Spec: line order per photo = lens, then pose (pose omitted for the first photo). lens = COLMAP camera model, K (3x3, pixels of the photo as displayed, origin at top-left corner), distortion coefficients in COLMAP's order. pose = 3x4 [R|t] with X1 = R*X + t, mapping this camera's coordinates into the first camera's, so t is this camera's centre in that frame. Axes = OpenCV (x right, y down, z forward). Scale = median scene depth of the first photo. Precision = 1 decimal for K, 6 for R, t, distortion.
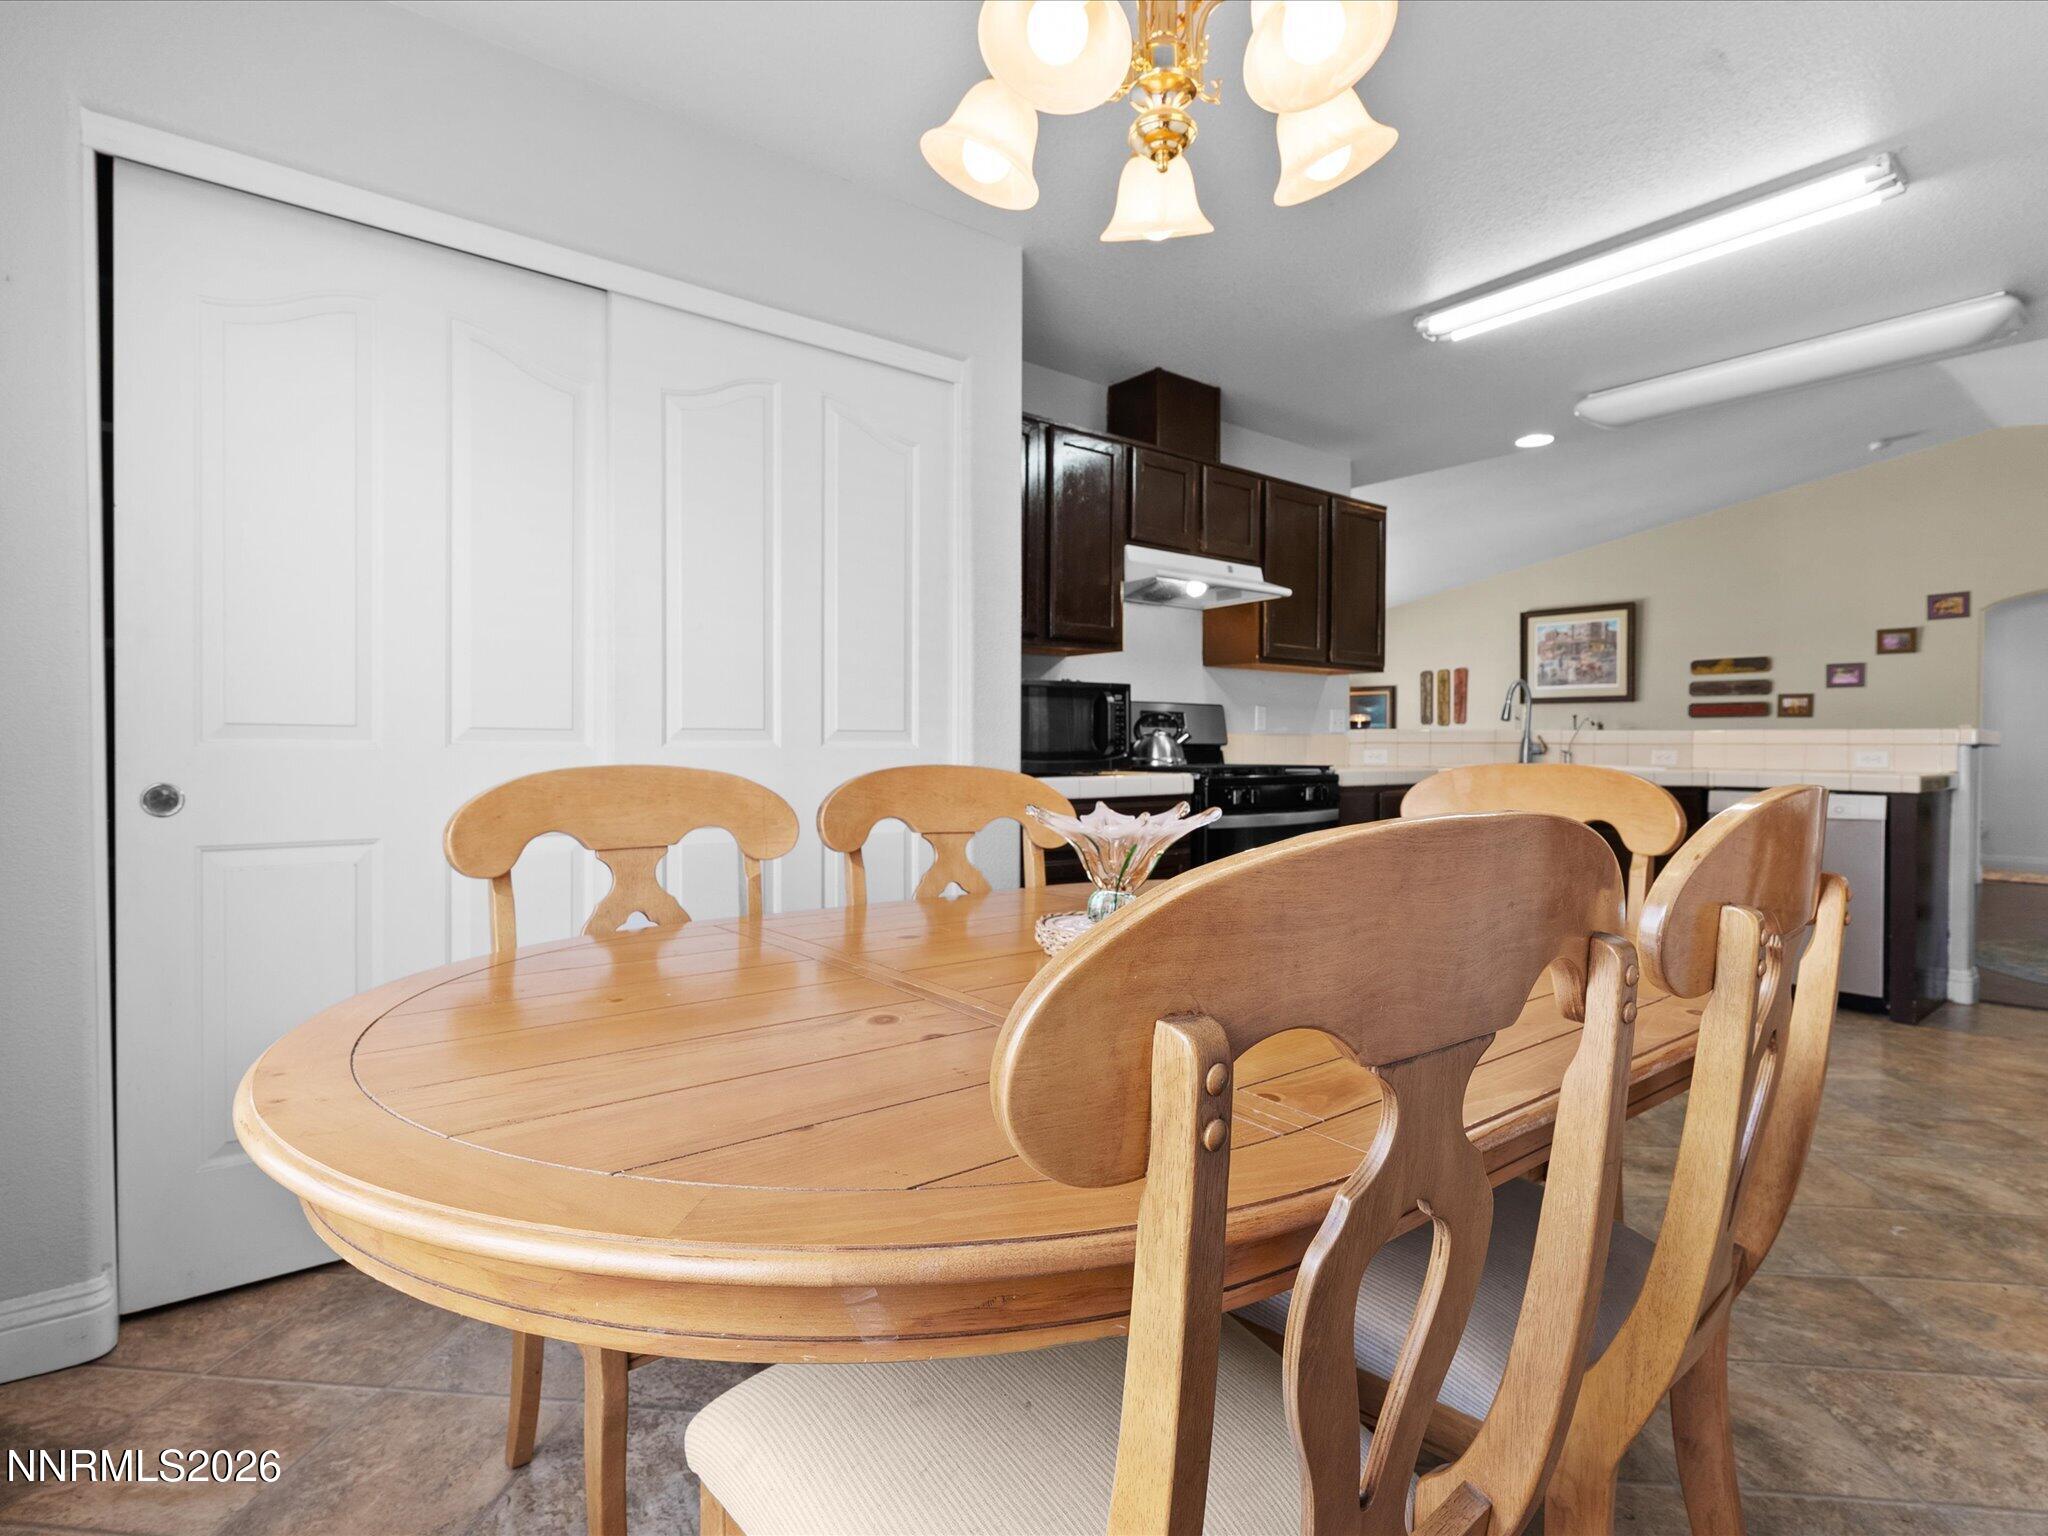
lens RADIAL K [[1052.2, 0, 1024.0], [0, 1052.2, 768.0], [0, 0, 1]] dist [0.002114, 0.001852]
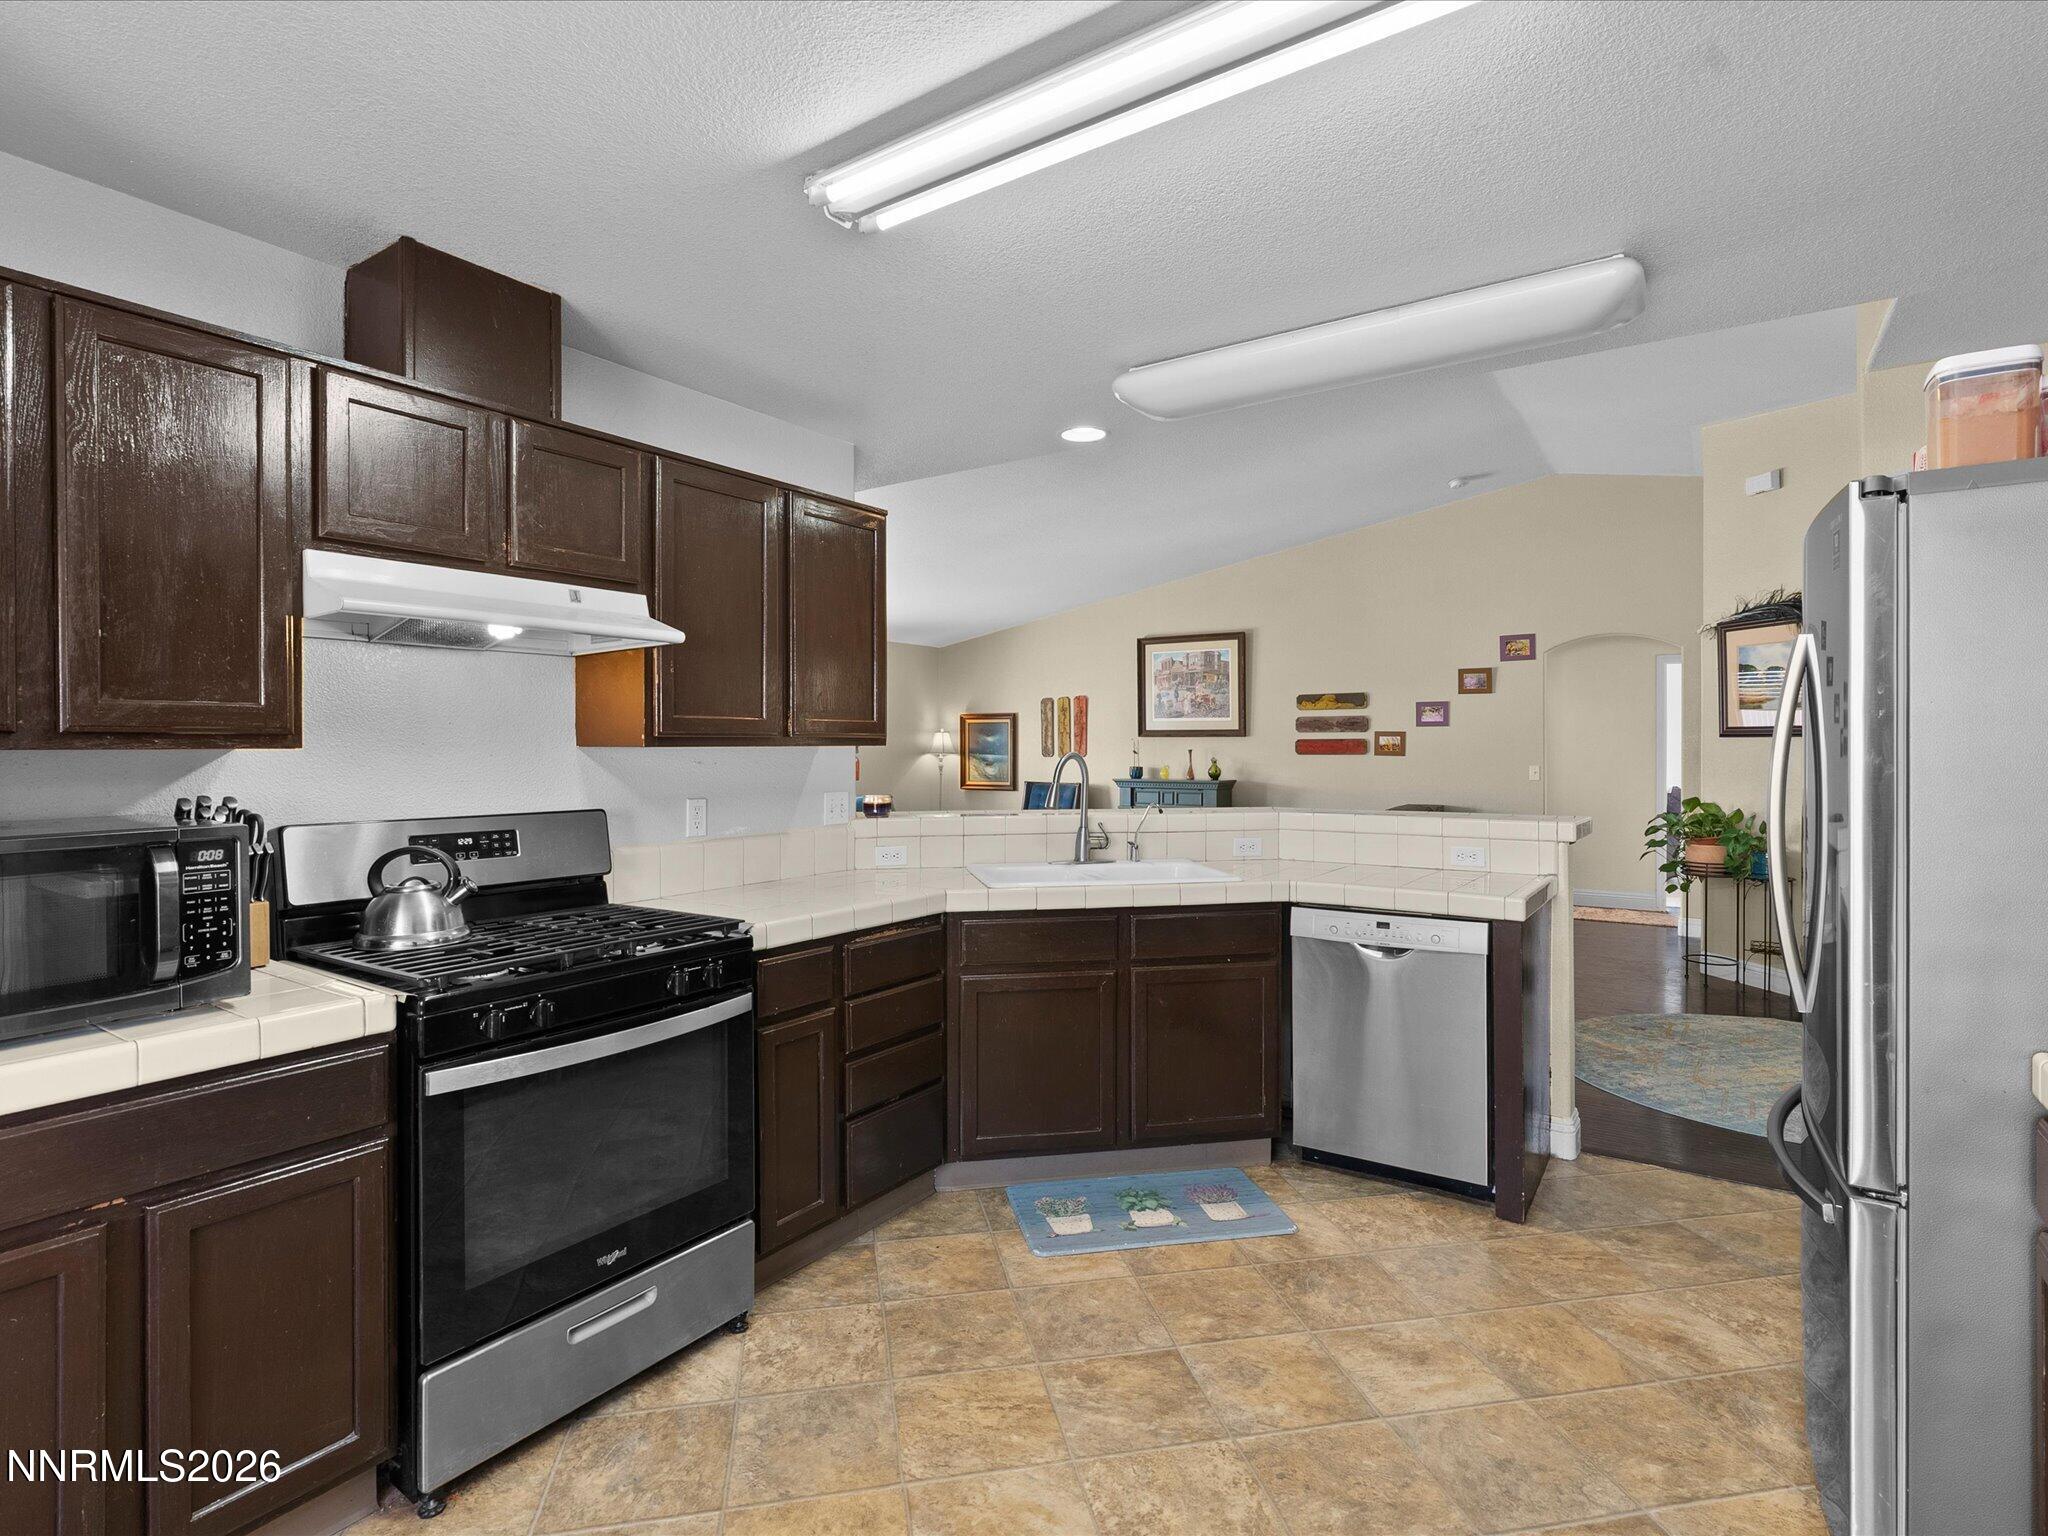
lens RADIAL K [[1050.7, 0, 1028.4], [0, 1050.7, 753.6], [0, 0, 1]] dist [-0.003536, 0.001902]
pose [[0.956231, -0.008418, 0.292491, 0.131483], [0.012611, 0.999843, -0.012456, -0.043756], [-0.292340, 0.015599, 0.956187, 0.173683]]
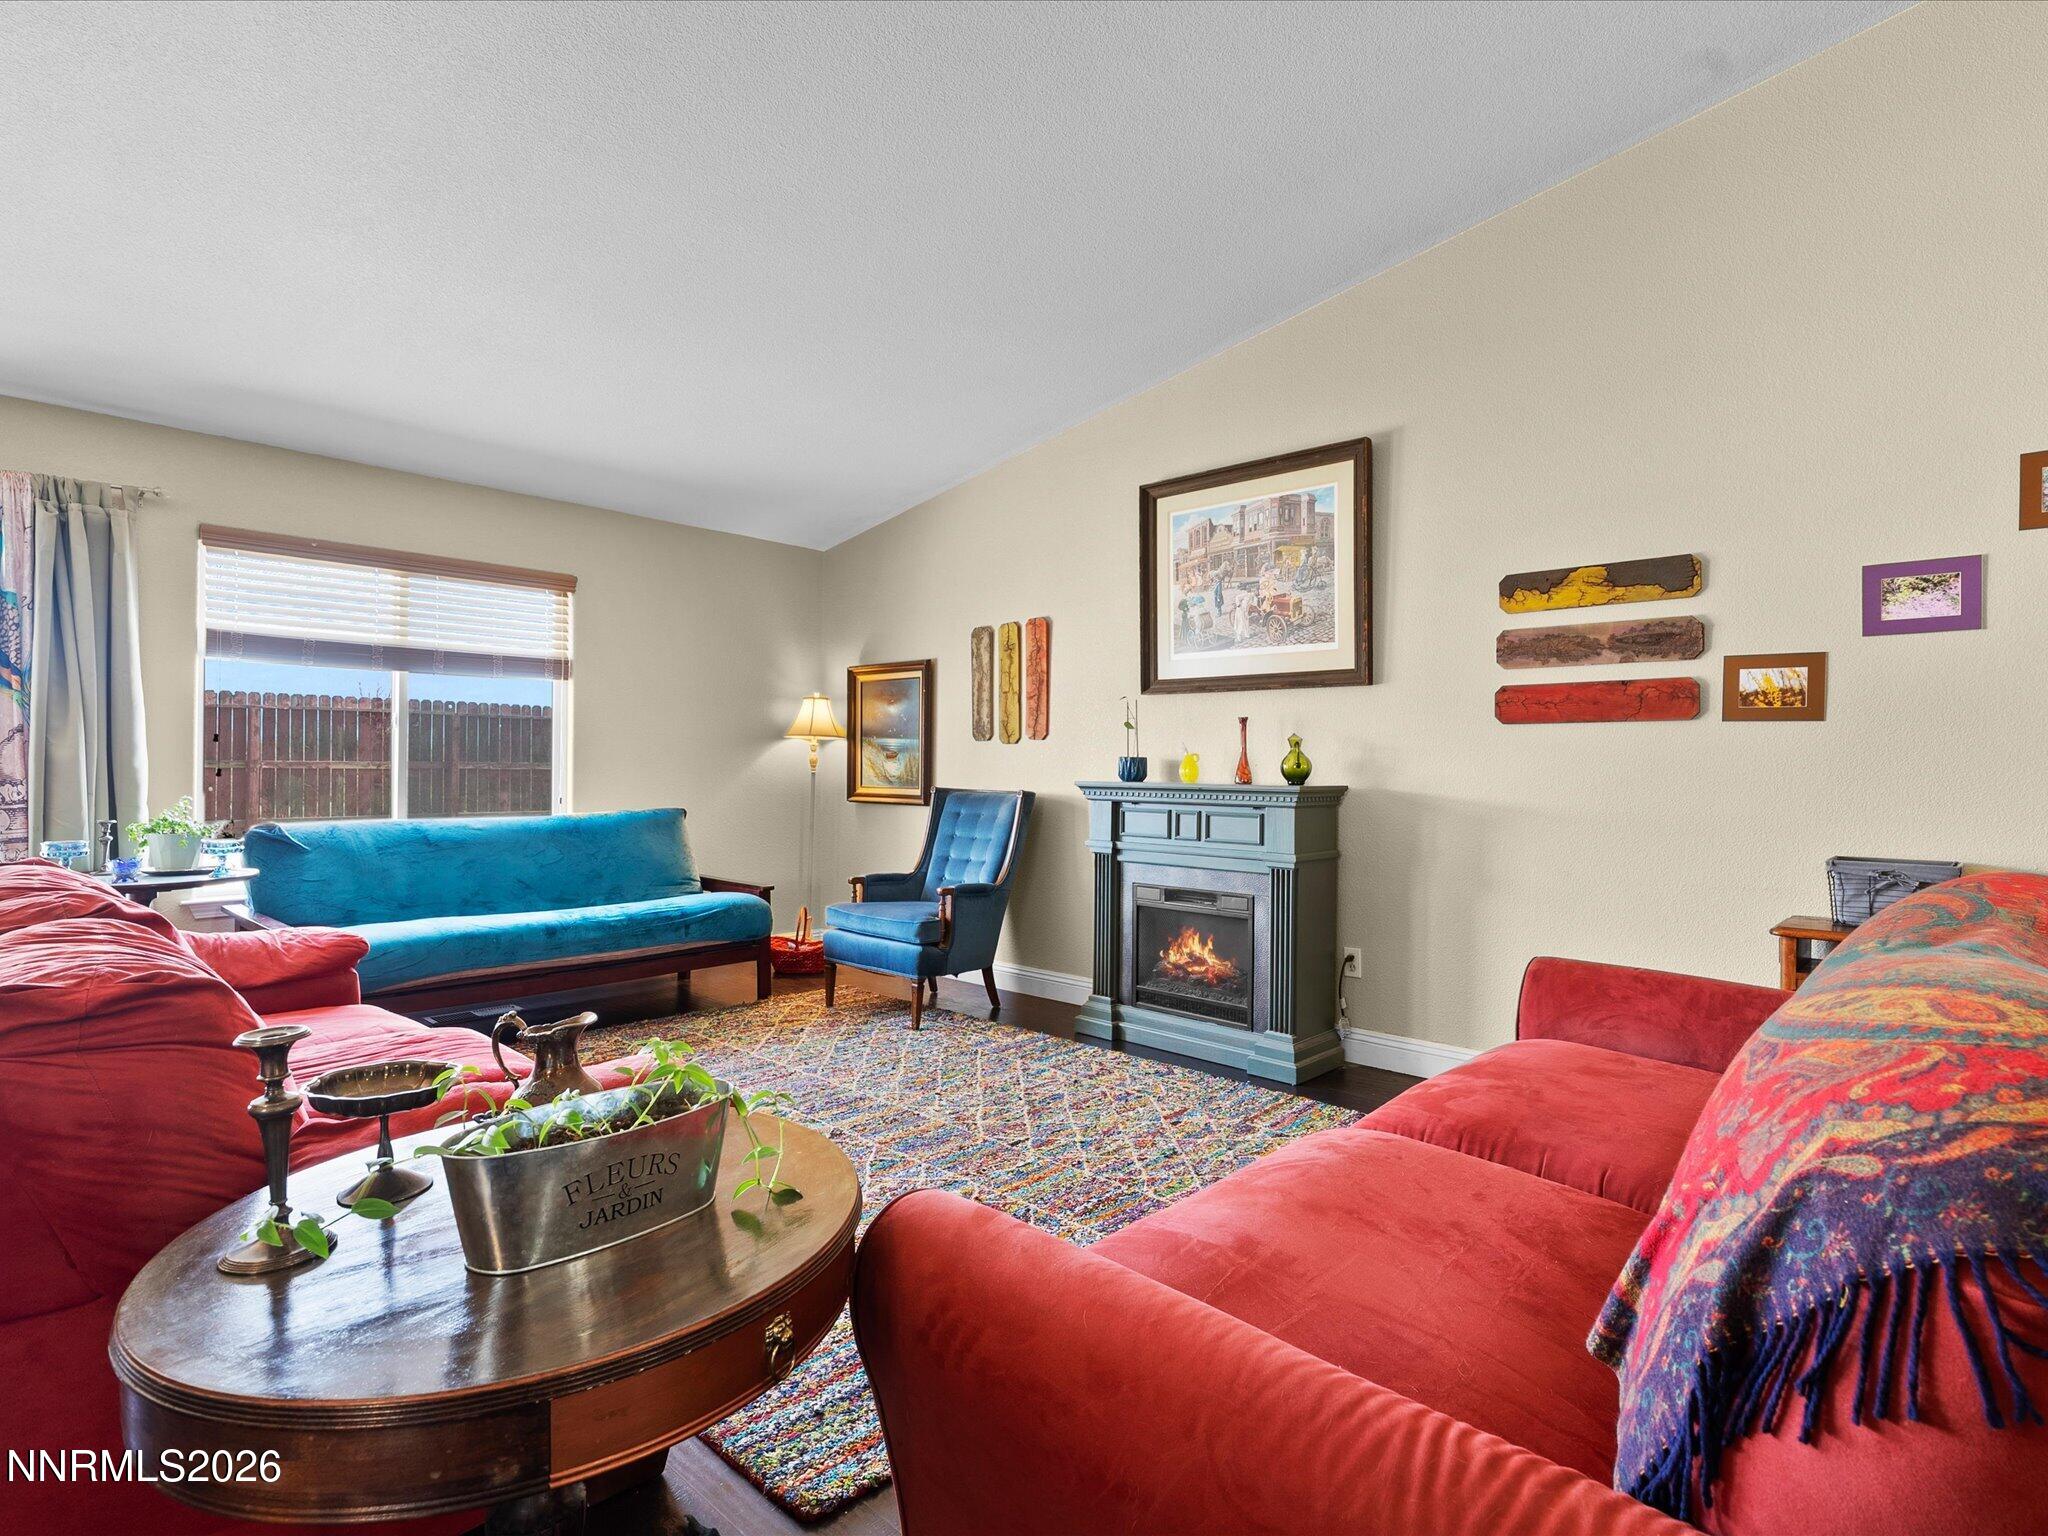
lens RADIAL K [[1052.2, 0, 1024.0], [0, 1052.2, 768.0], [0, 0, 1]] dist [0.002114, 0.001852]
pose [[0.990996, -0.000949, 0.133889, 0.450202], [0.003116, 0.999868, -0.015974, -0.028323], [-0.133856, 0.016247, 0.990868, 0.707503]]
